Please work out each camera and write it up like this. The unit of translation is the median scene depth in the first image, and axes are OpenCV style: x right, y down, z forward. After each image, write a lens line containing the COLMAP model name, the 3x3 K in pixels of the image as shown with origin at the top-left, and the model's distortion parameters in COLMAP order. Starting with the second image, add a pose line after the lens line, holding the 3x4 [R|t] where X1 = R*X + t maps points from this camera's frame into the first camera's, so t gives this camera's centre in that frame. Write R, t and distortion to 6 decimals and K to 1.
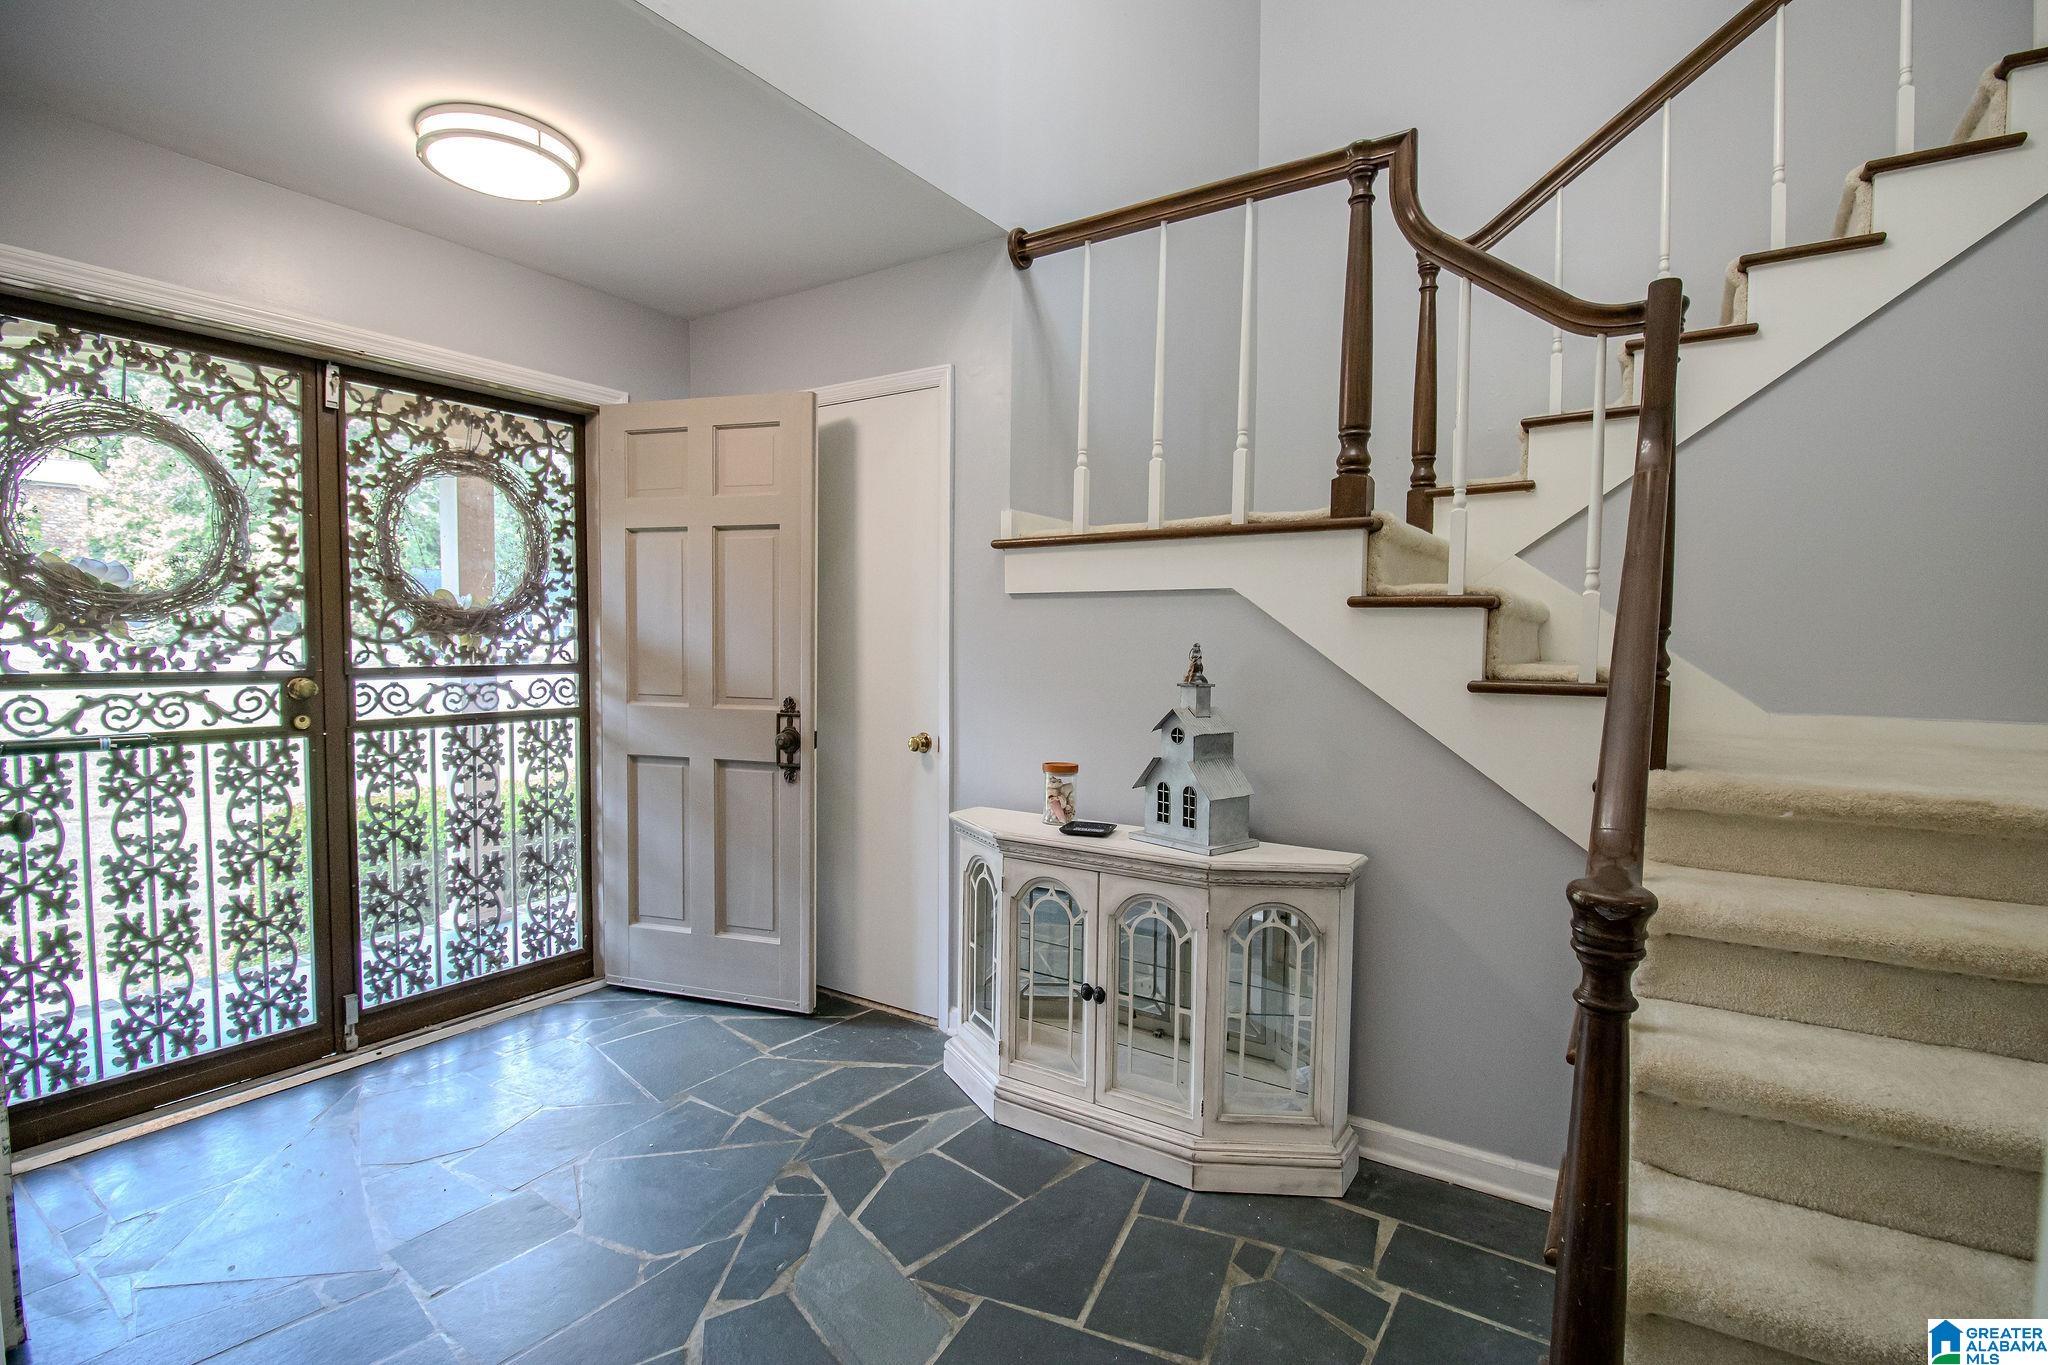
lens RADIAL K [[955.3, 0, 1024.0], [0, 955.3, 682.5], [0, 0, 1]] dist [-0.000679, -0.000198]
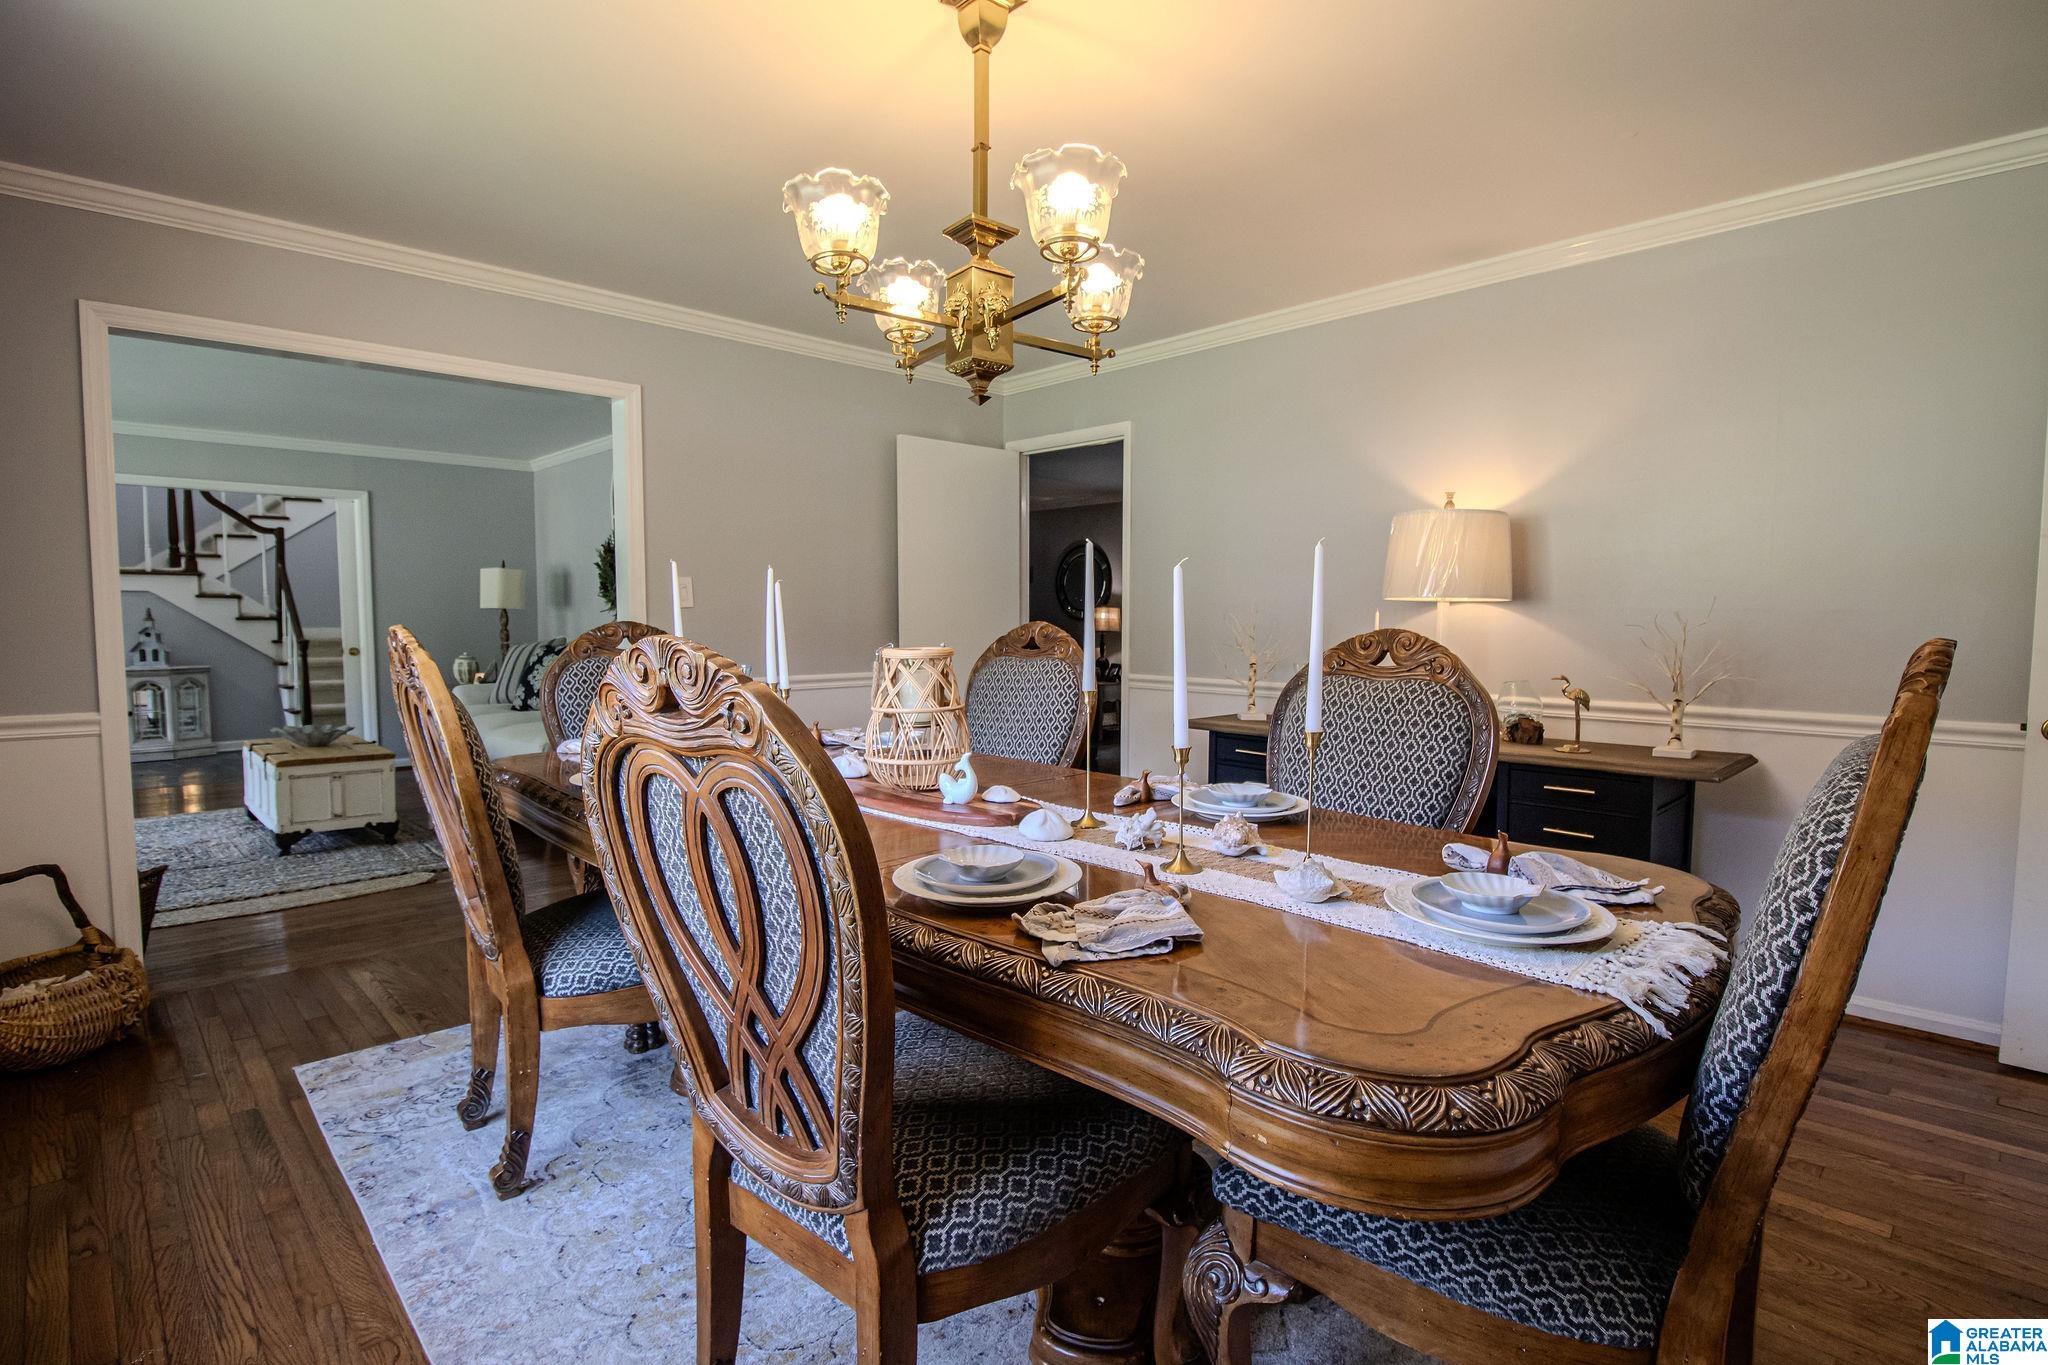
lens RADIAL K [[1022.5, 0, 1024.0], [0, 1022.5, 682.5], [0, 0, 1]] dist [-0.000098, -0.000092]
pose [[0.221901, -0.071496, 0.972444, -2.704011], [0.041478, 0.997098, 0.063844, 0.122988], [-0.974186, 0.026168, 0.224223, -2.853861]]
